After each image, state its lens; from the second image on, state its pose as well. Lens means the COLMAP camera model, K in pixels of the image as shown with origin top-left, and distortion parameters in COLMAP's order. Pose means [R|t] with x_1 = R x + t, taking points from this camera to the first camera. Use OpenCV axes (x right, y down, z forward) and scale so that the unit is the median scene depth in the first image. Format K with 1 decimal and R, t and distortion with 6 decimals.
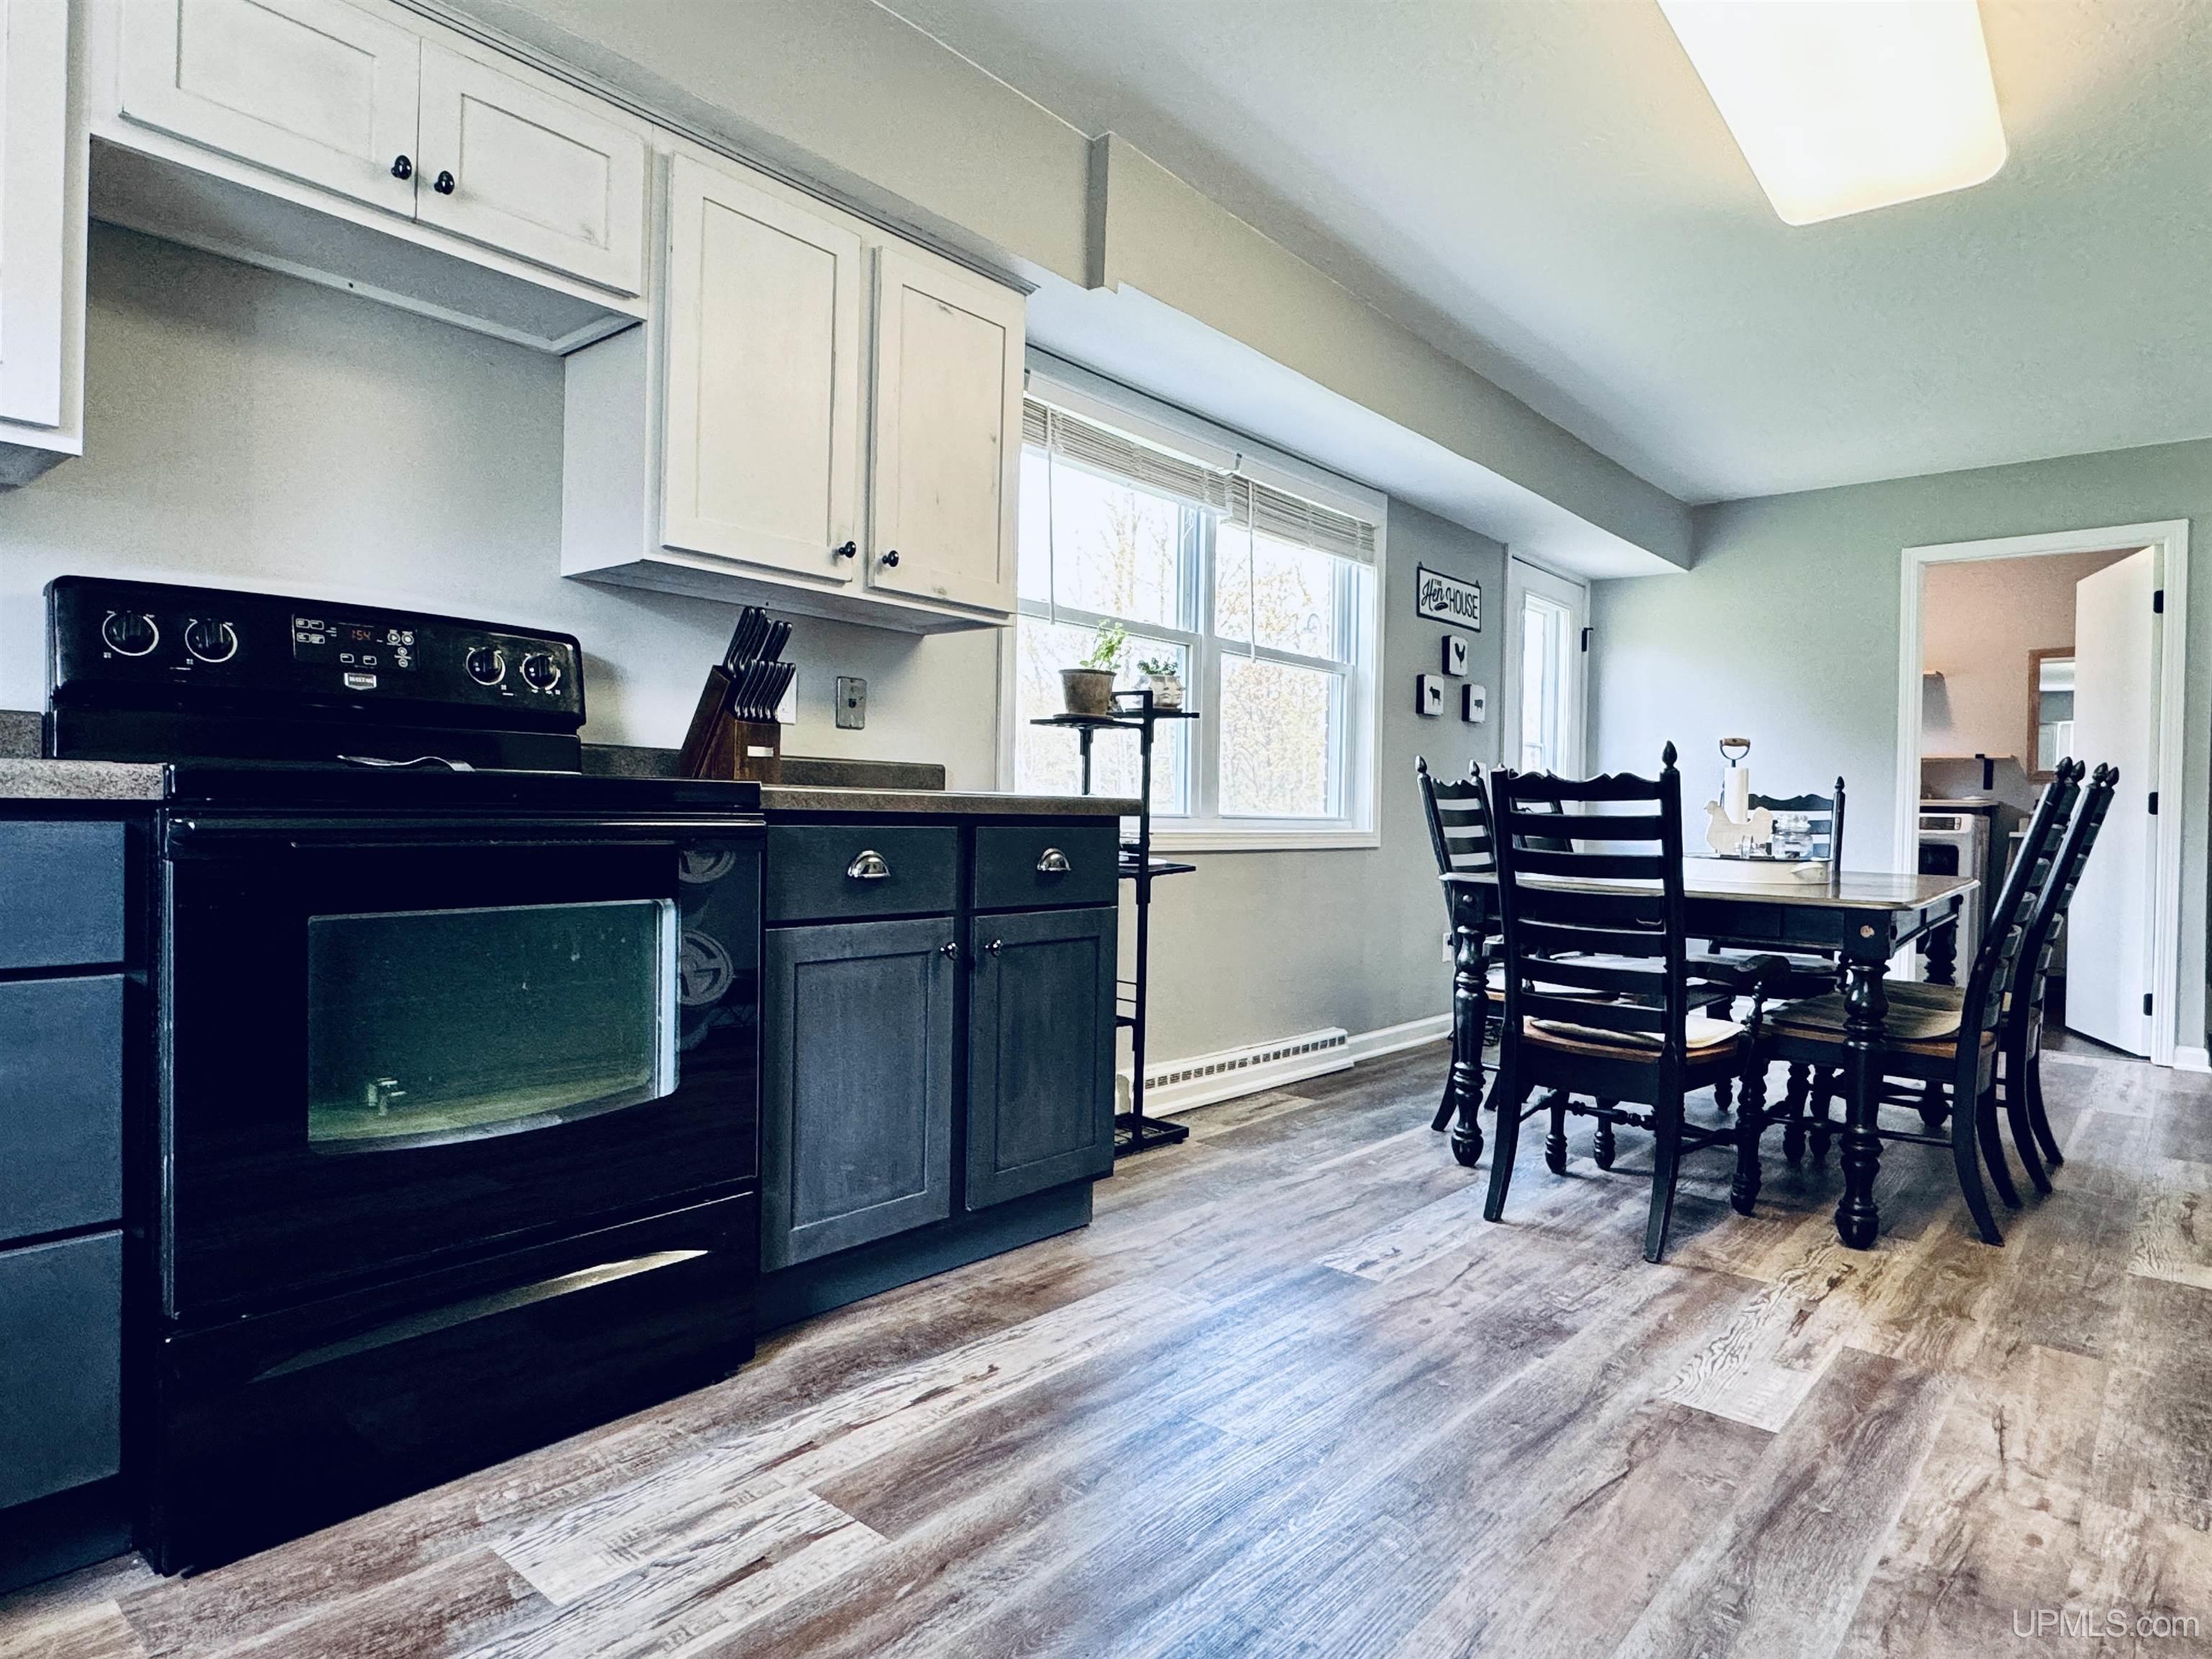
lens RADIAL K [[1283.9, 0, 1098.8], [0, 1283.9, 829.1], [0, 0, 1]] dist [0.001865, -0.001709]
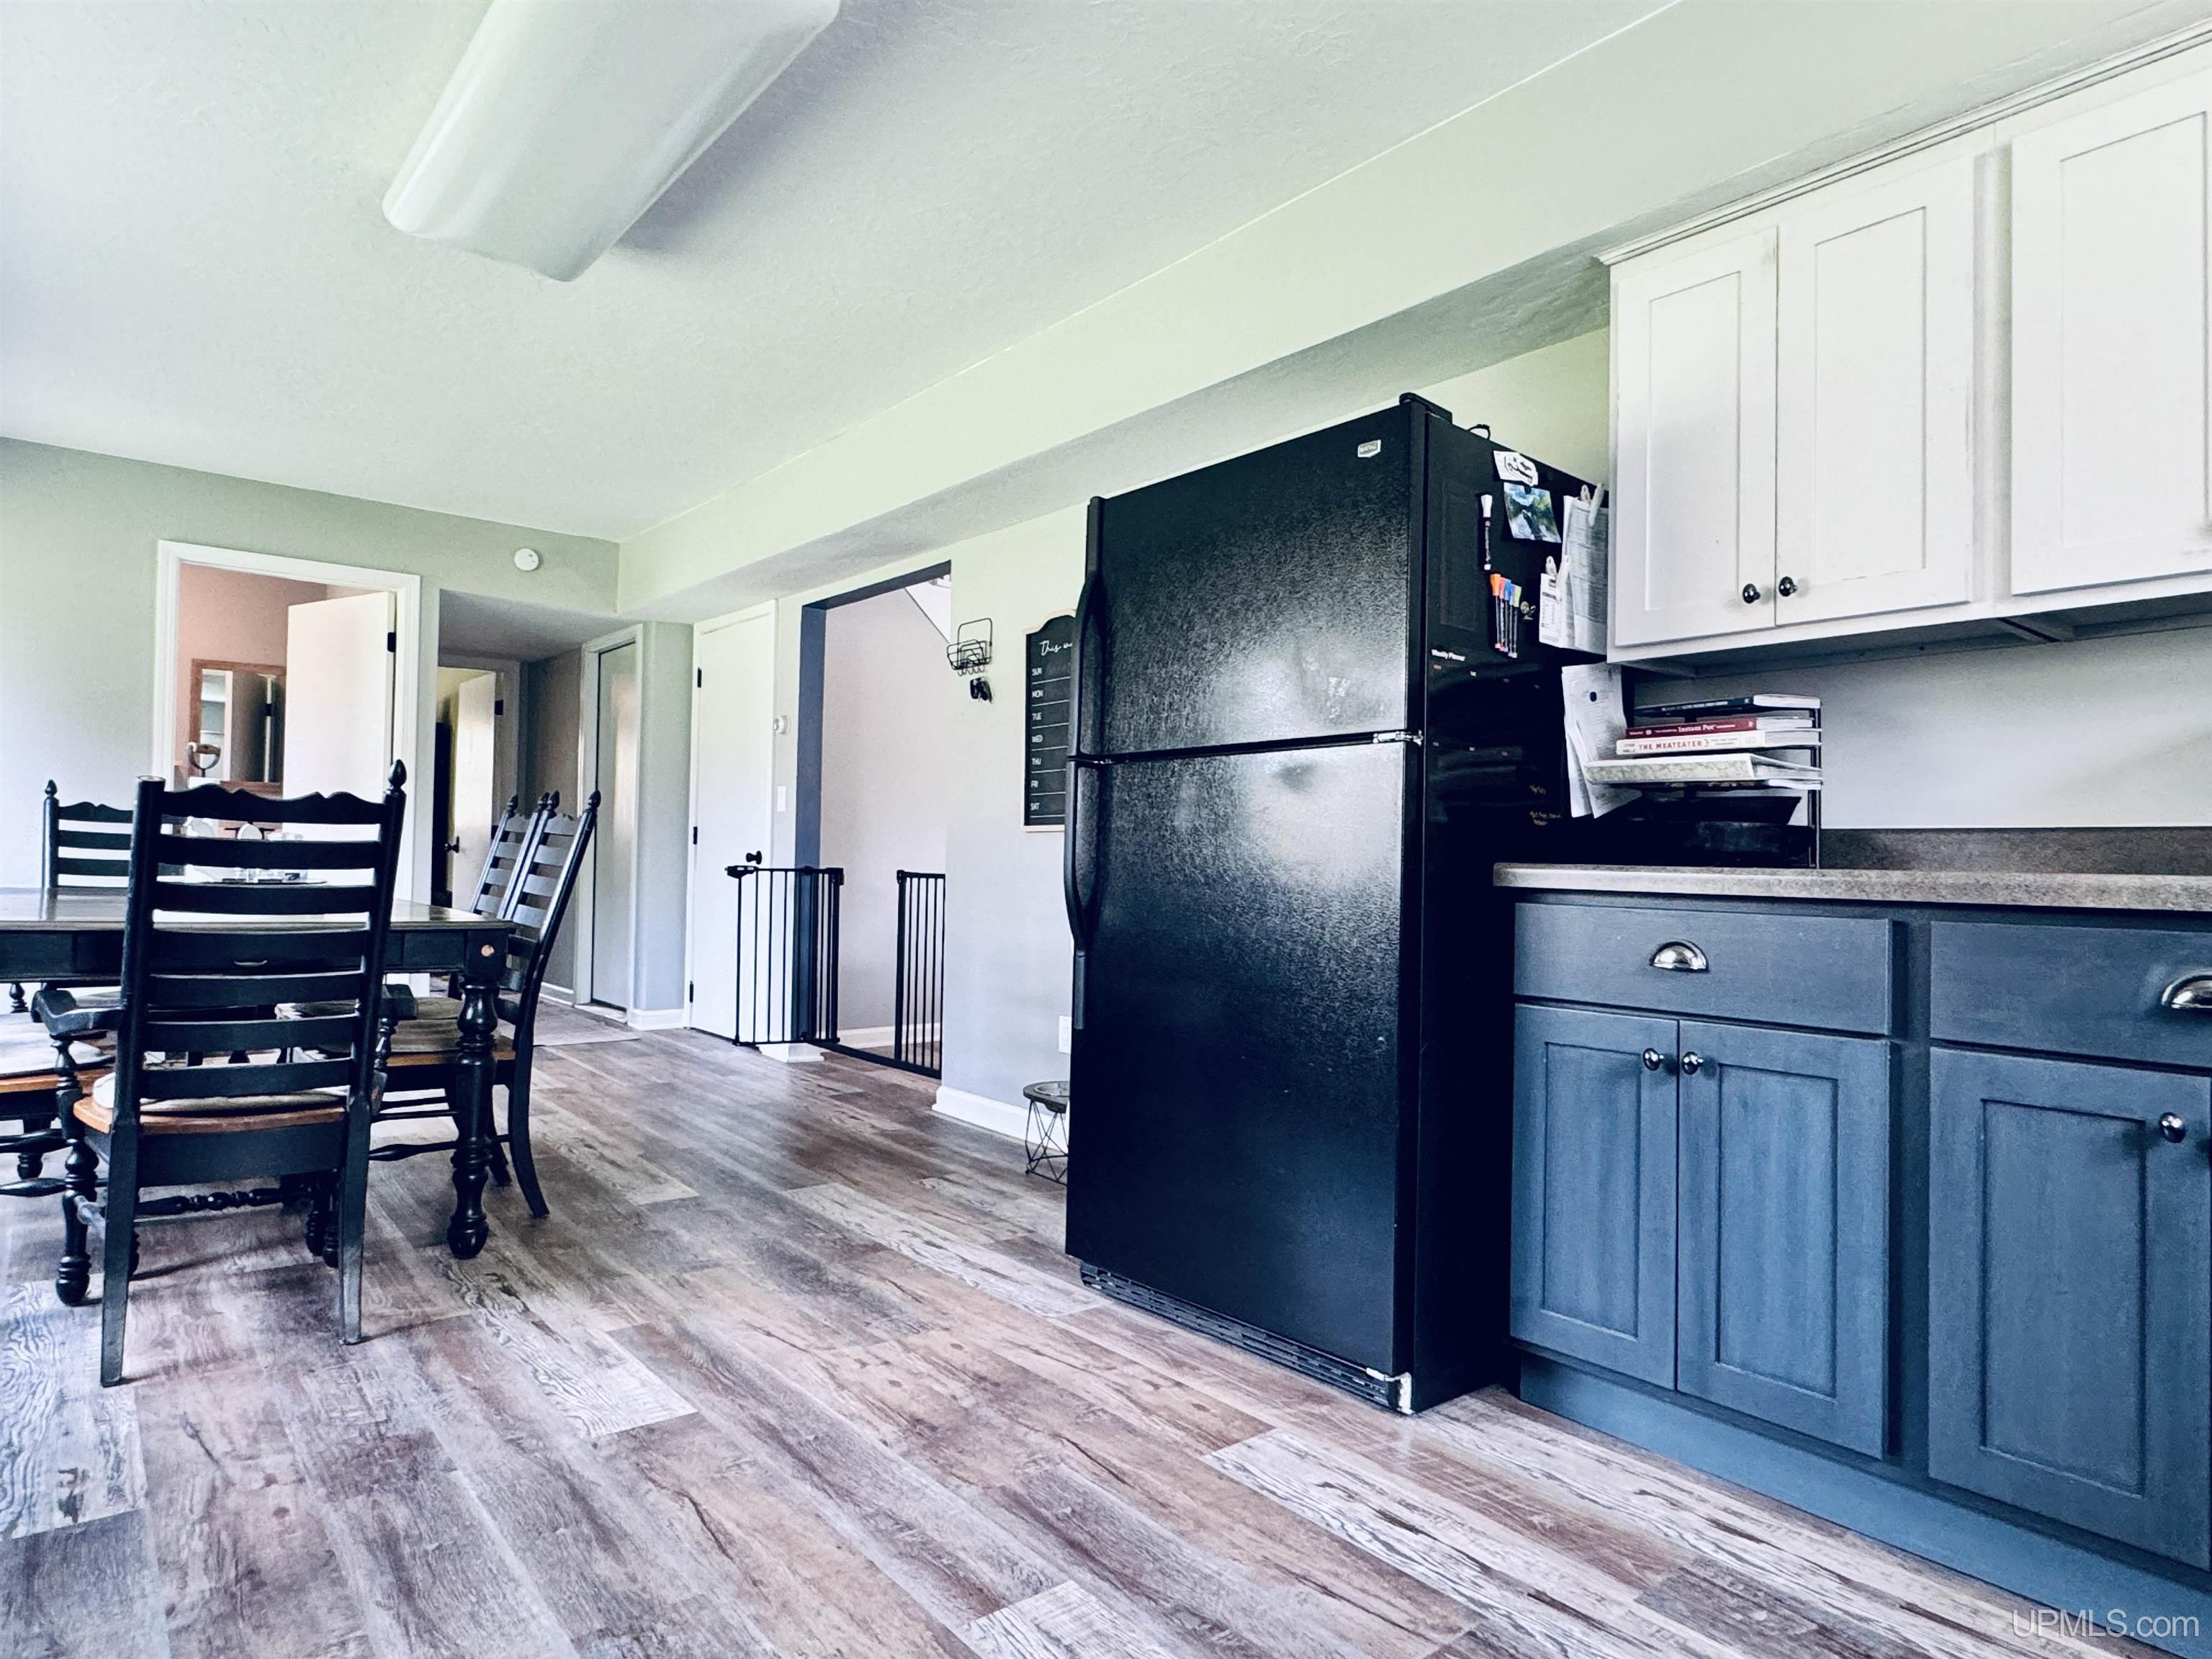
lens RADIAL K [[1283.9, 0, 1102.5], [0, 1283.9, 821.3], [0, 0, 1]] dist [0.001865, -0.001709]
pose [[0.169782, 0.012812, 0.985398, -0.395416], [-0.009737, 0.999888, -0.011323, -0.021156], [-0.985434, -0.007672, 0.169888, 0.372090]]
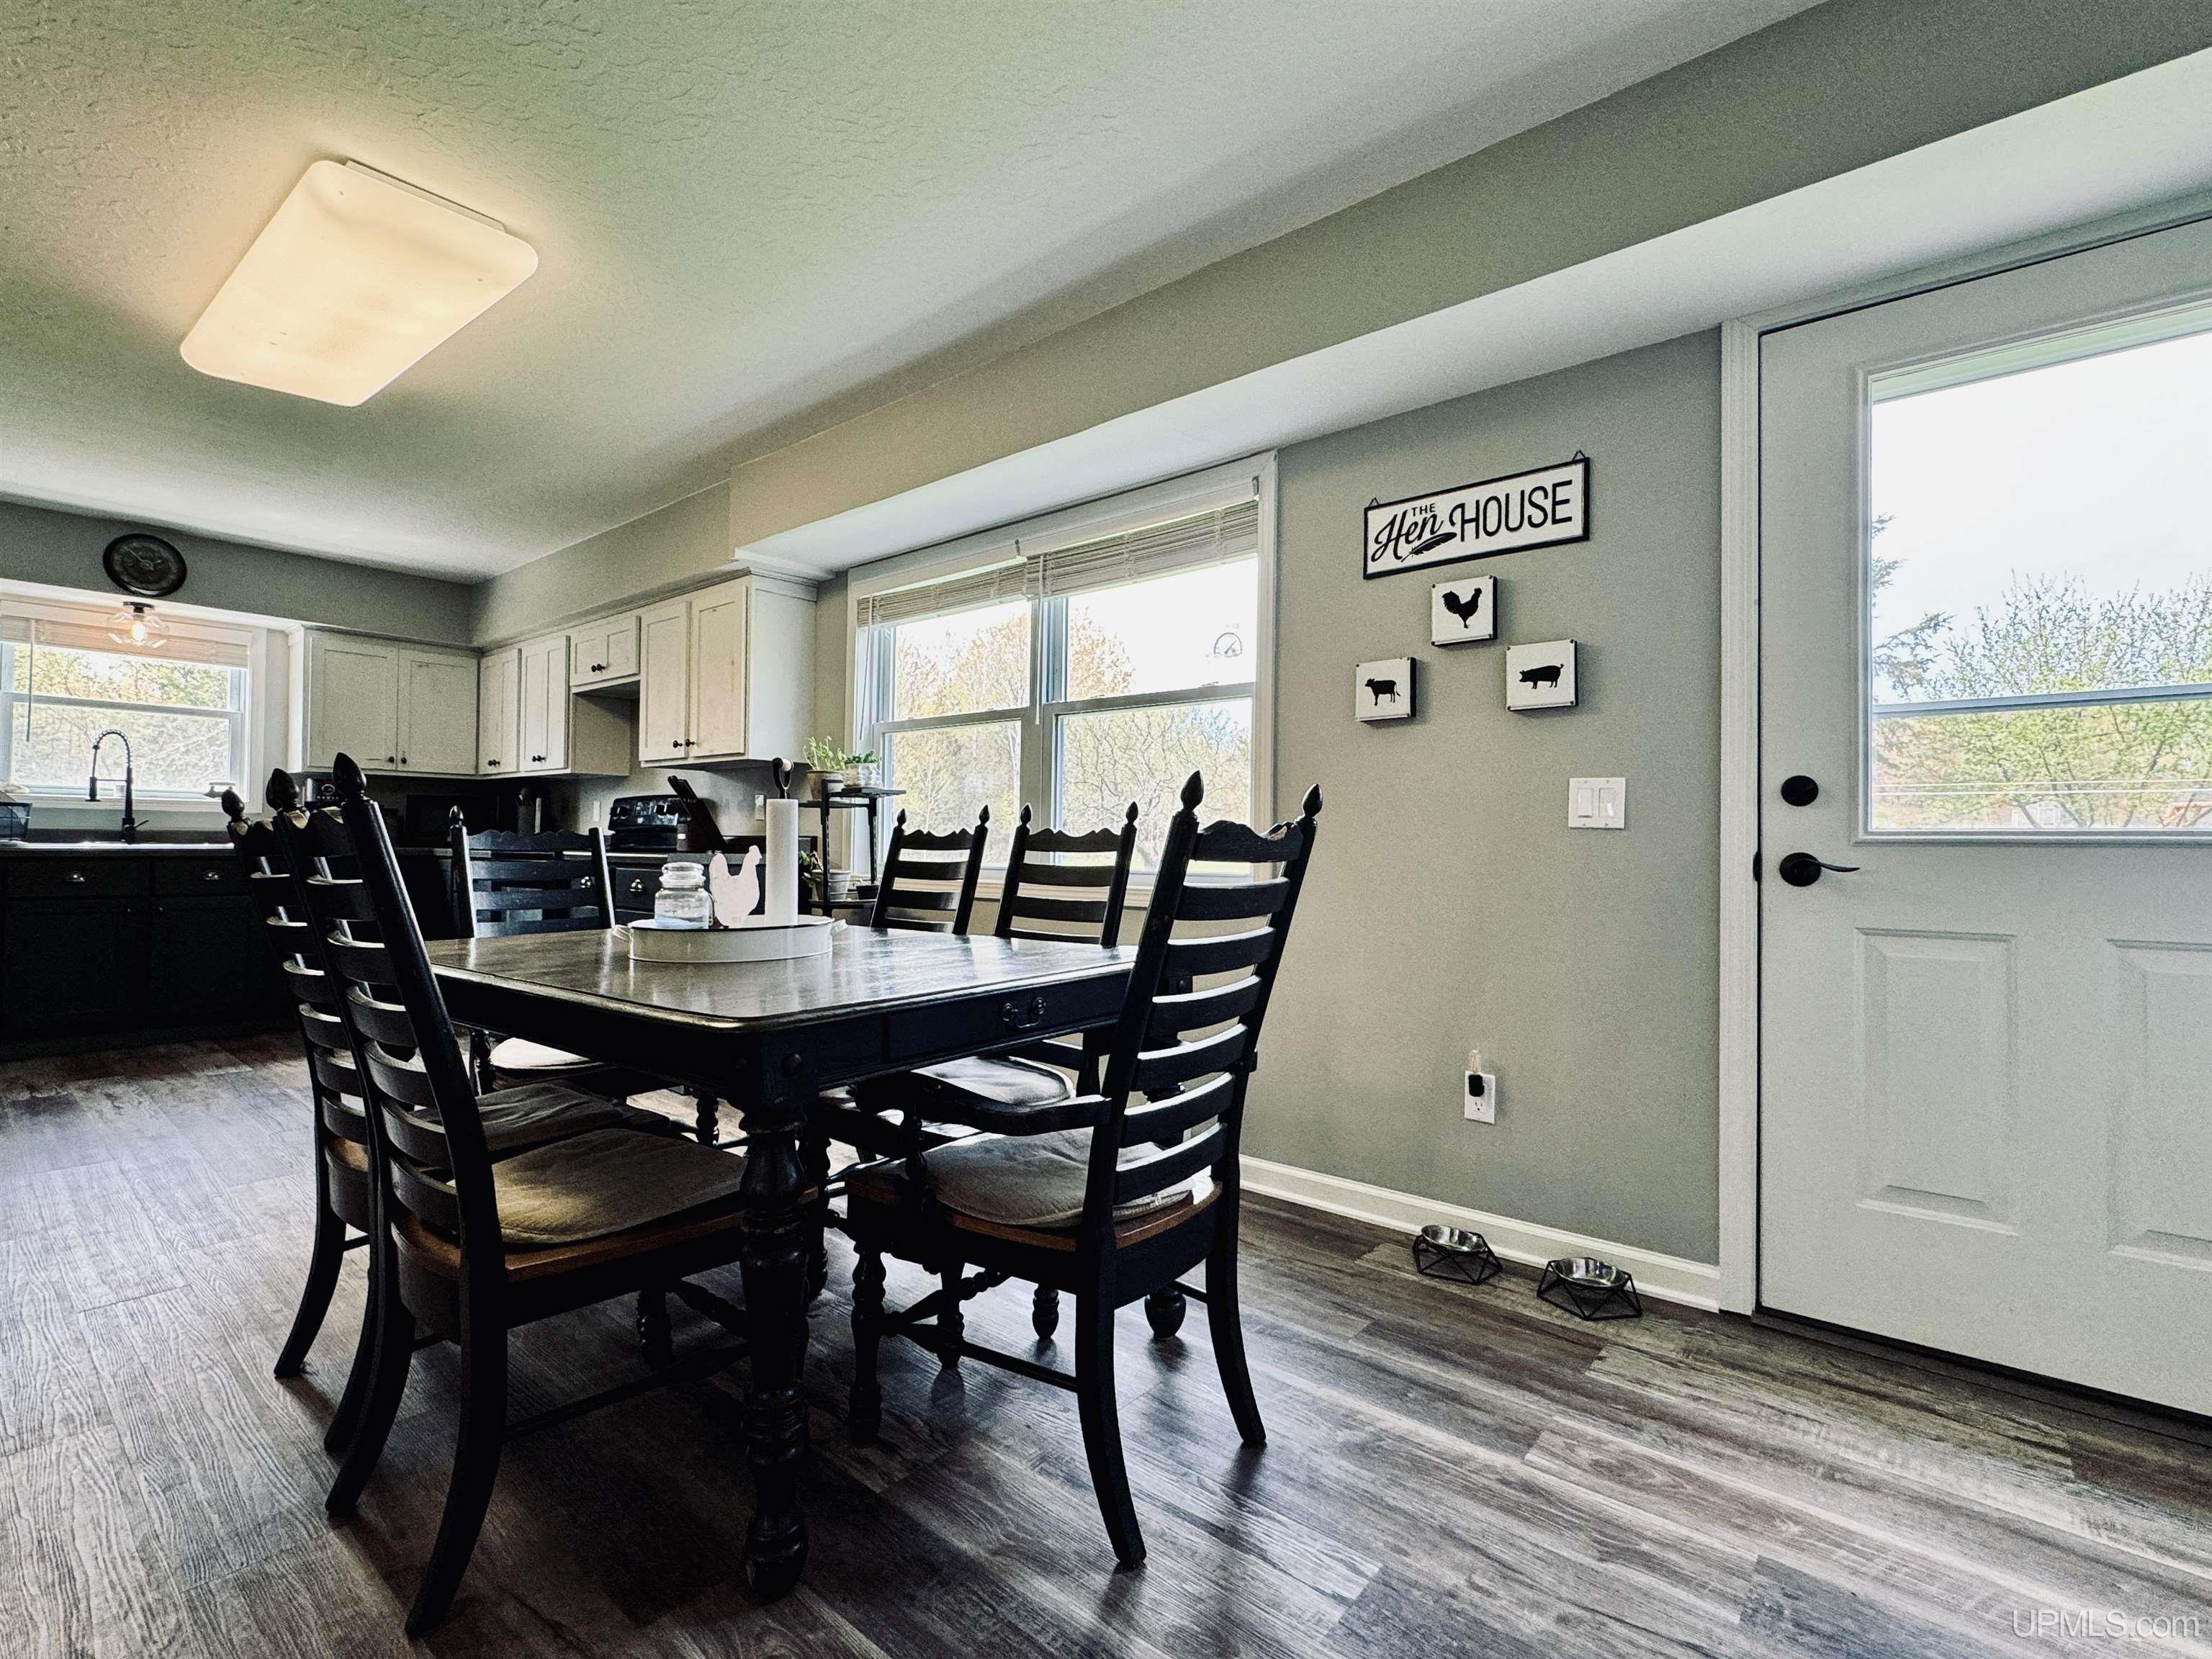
lens RADIAL K [[1041.7, 0, 1100.2], [0, 1041.7, 836.3], [0, 0, 1]] dist [-0.001537, -0.000114]
pose [[0.018816, -0.020061, -0.999622, 1.110917], [-0.012180, 0.999720, -0.020293, -0.010516], [0.999749, 0.012557, 0.018567, 1.133422]]
